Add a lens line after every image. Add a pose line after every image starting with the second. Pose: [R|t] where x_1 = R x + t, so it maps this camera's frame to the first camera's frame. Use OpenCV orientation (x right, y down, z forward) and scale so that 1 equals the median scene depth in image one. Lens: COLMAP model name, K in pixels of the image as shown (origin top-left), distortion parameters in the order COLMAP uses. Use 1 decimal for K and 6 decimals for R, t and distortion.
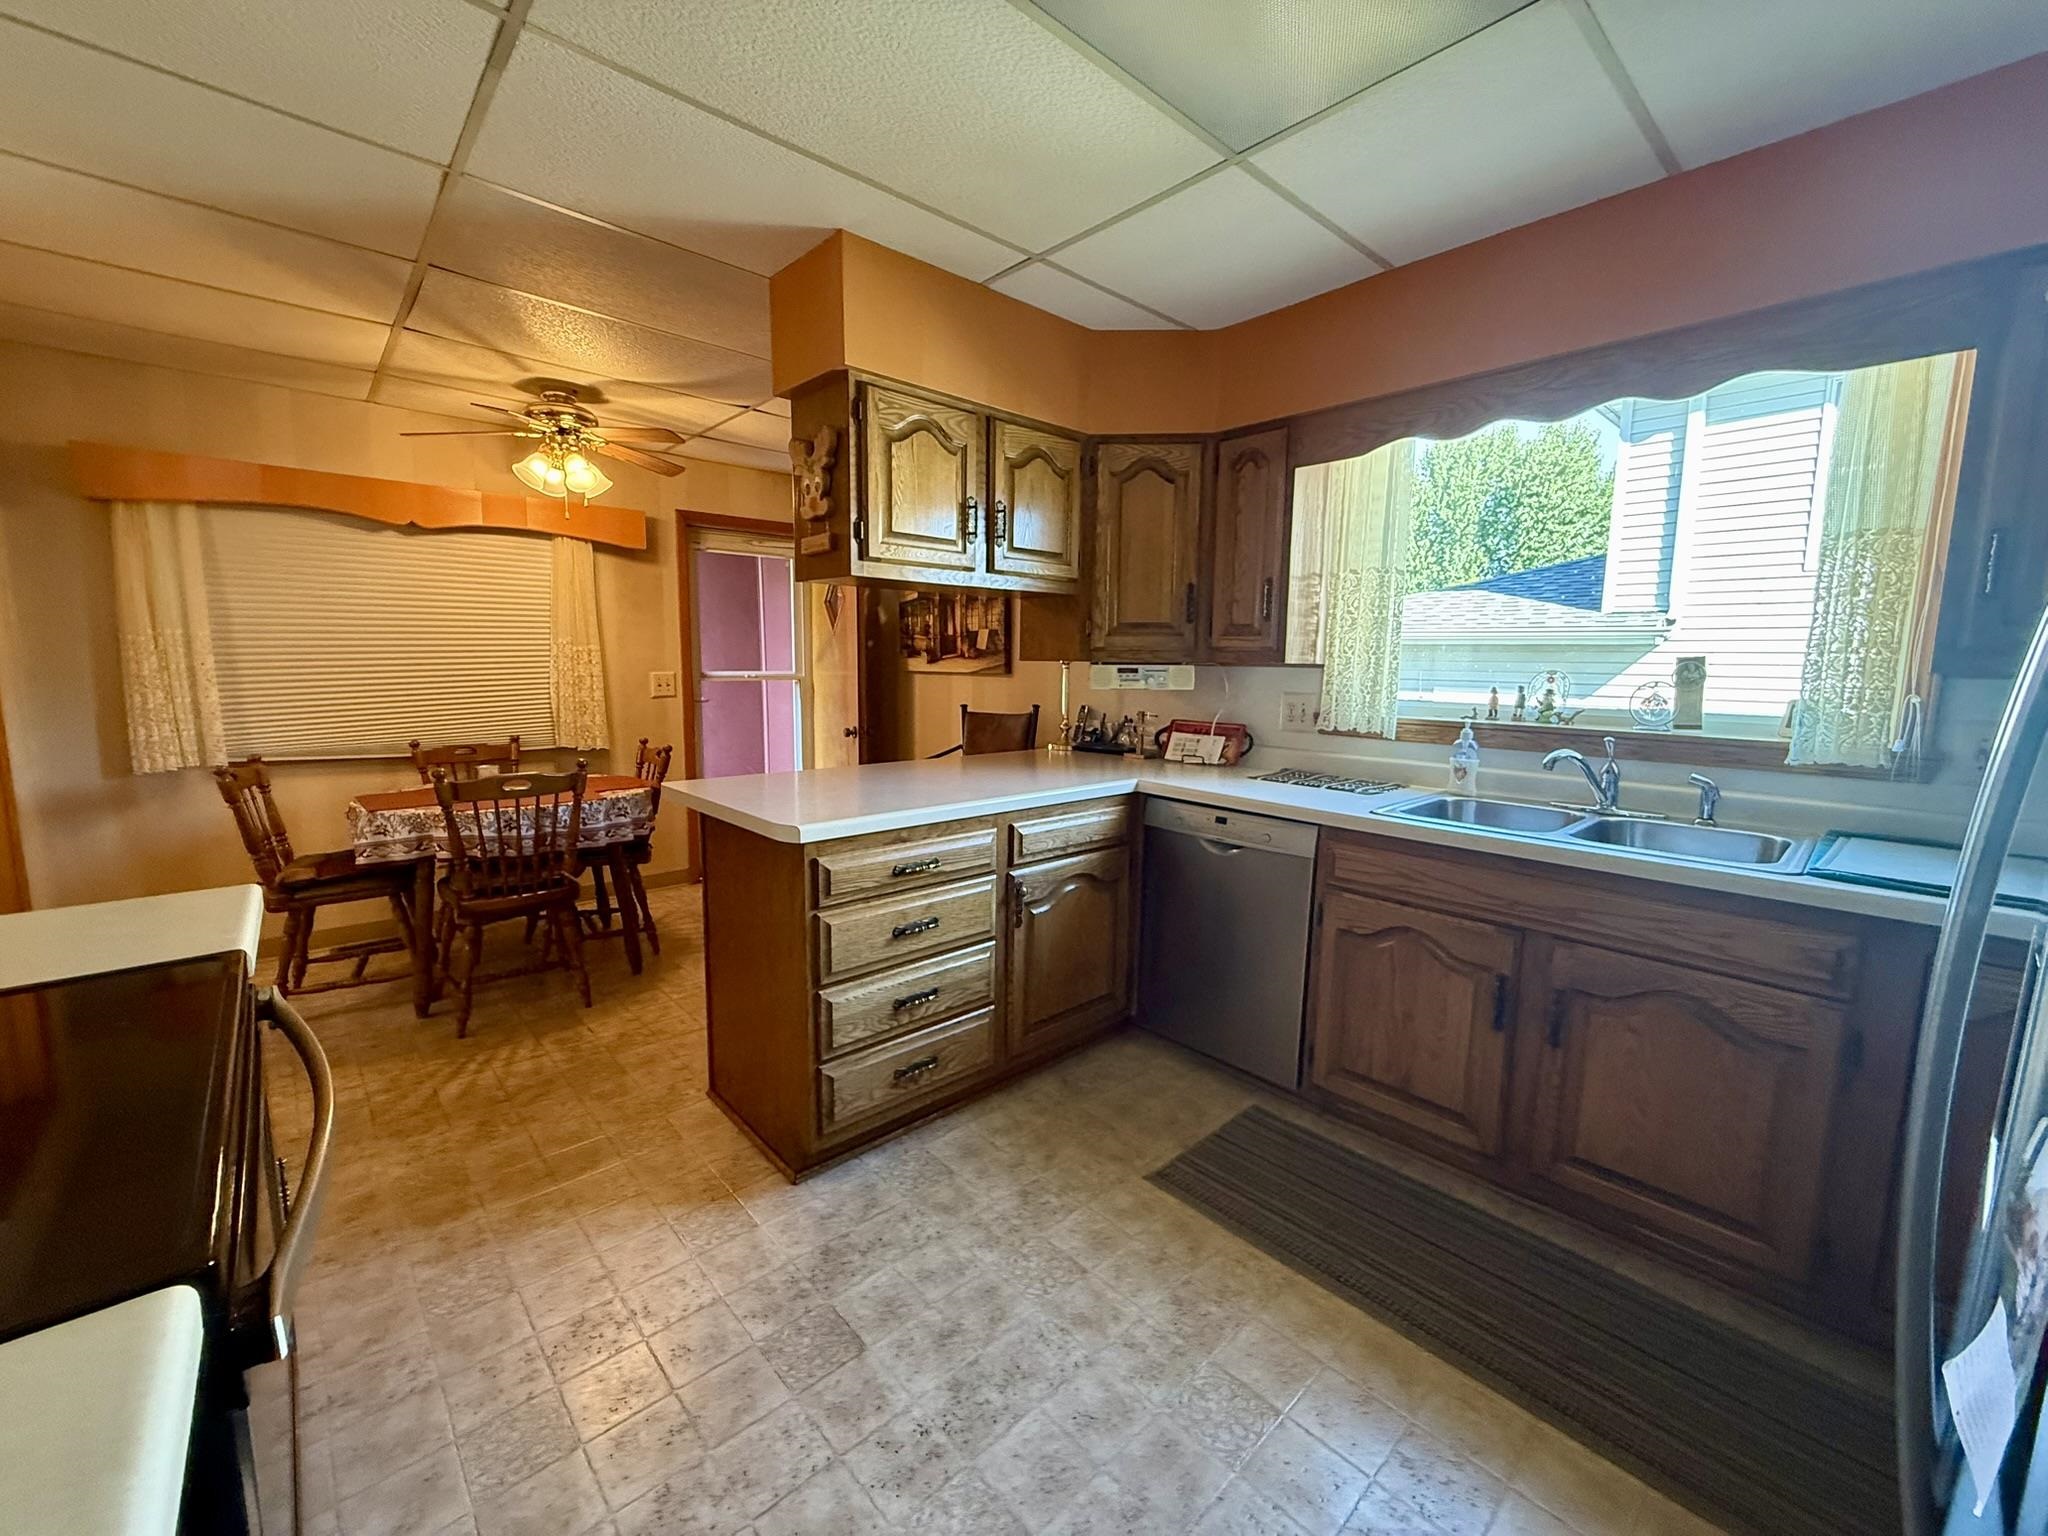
lens RADIAL K [[816.8, 0, 1014.2], [0, 816.8, 757.2], [0, 0, 1]] dist [-0.001661, 0.000369]
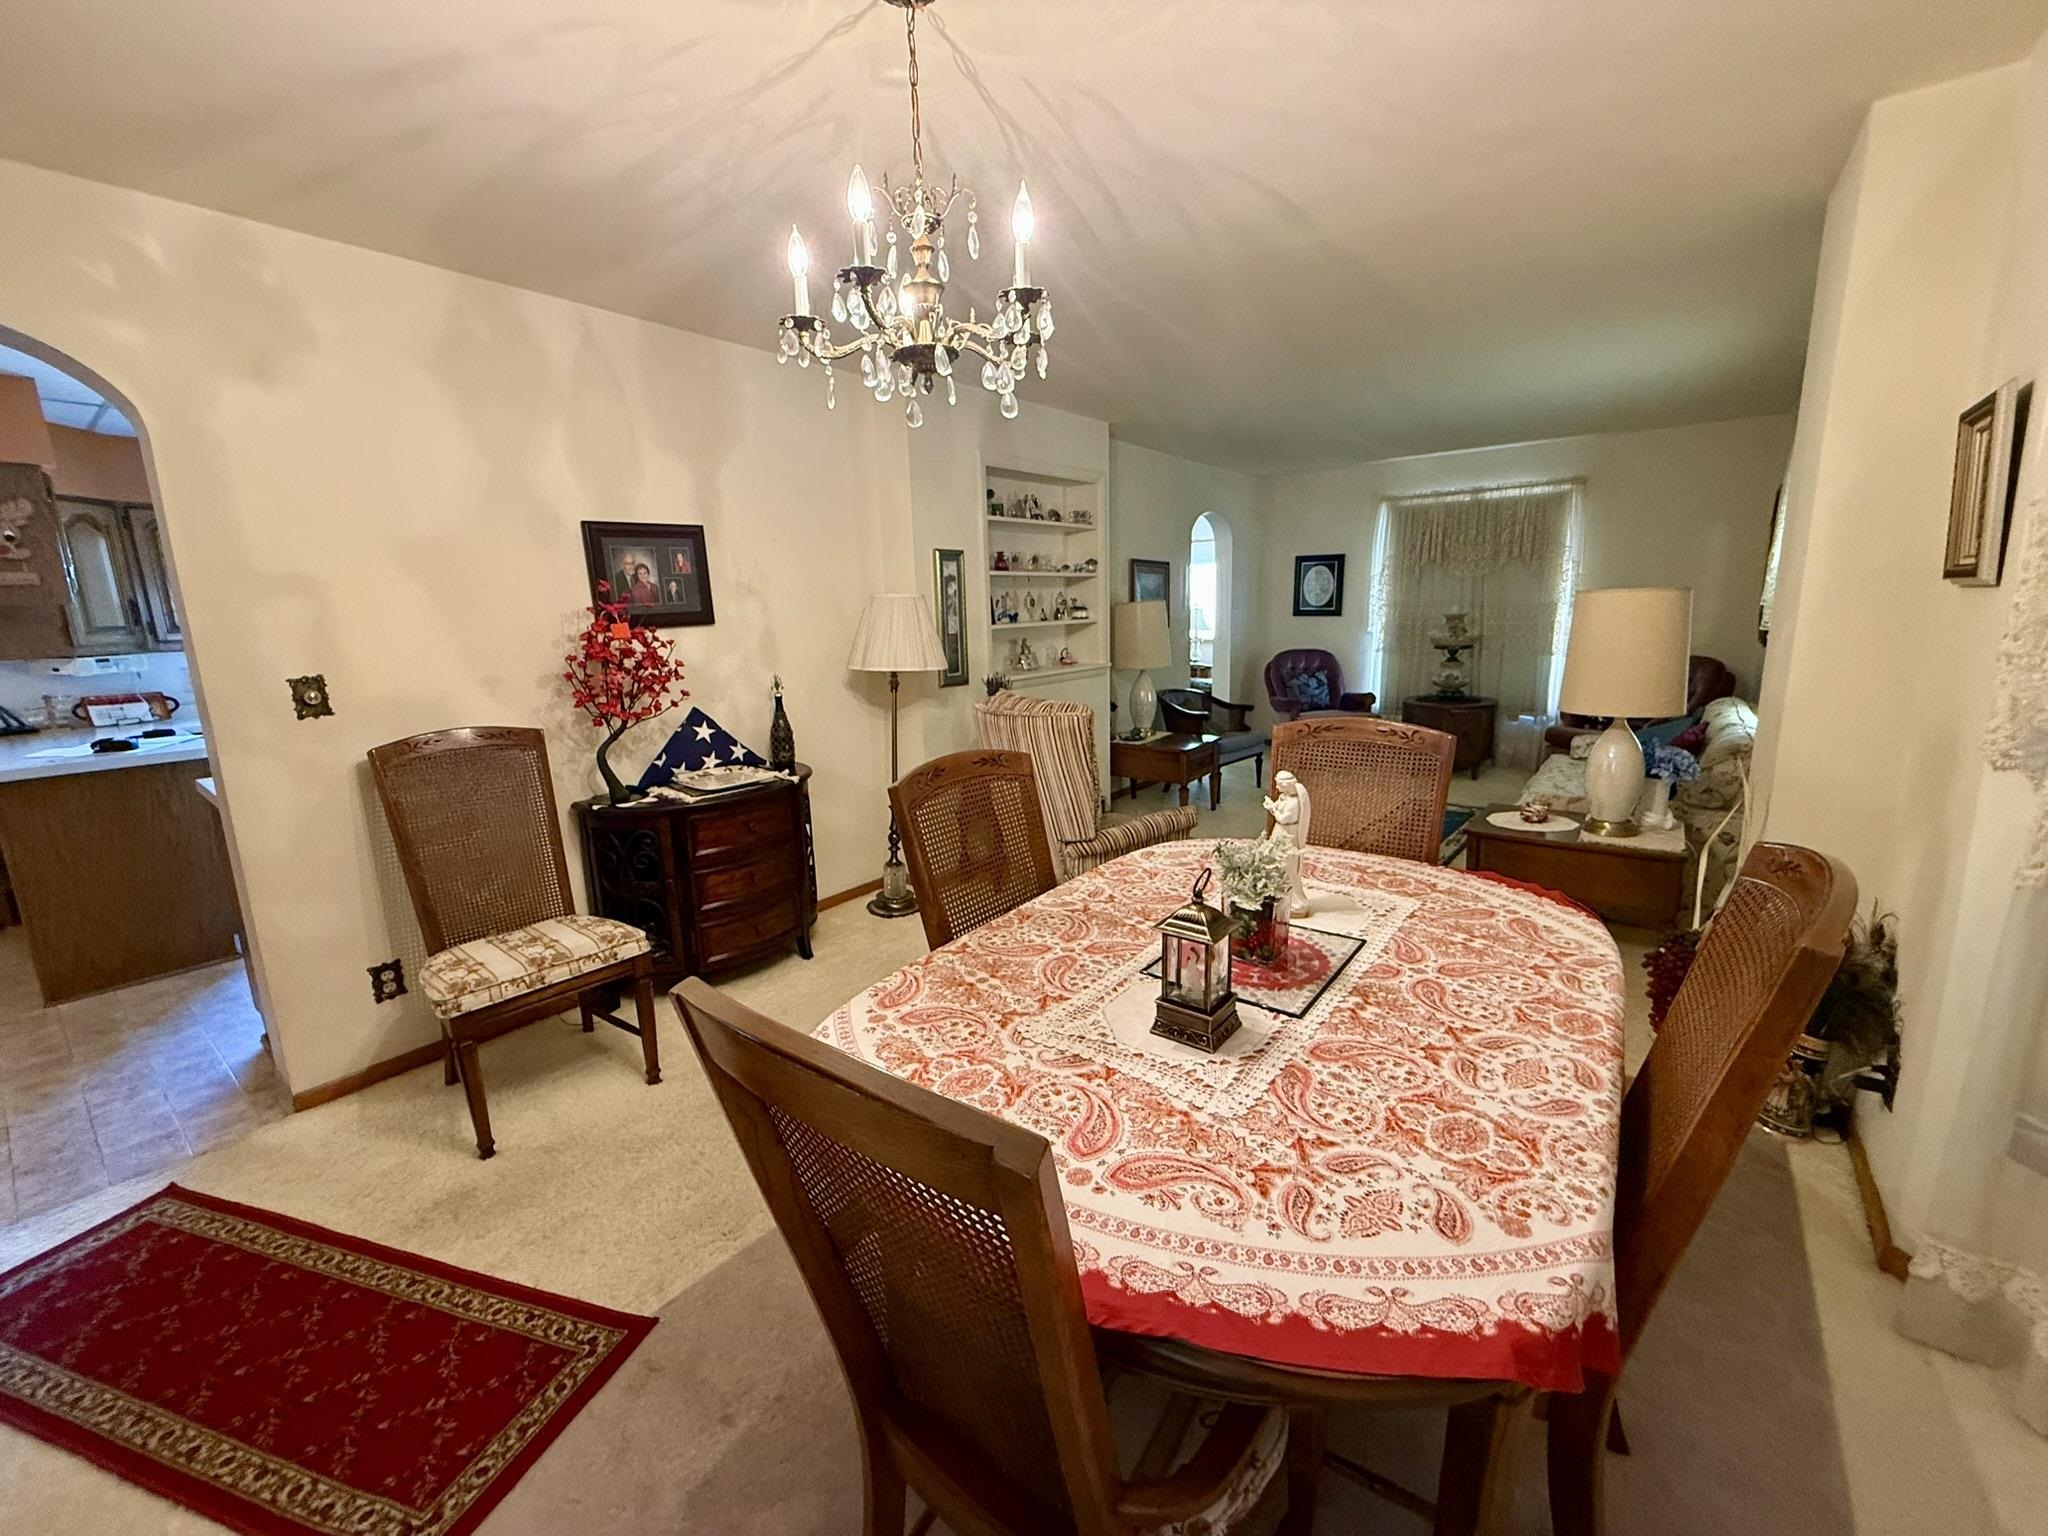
lens RADIAL K [[816.8, 0, 1028.2], [0, 816.8, 755.1], [0, 0, 1]] dist [-0.001661, 0.000369]
pose [[-0.181117, -0.184643, 0.965973, -1.886148], [0.146388, 0.966213, 0.212137, -0.015677], [-0.972506, 0.179829, -0.147968, -0.395344]]
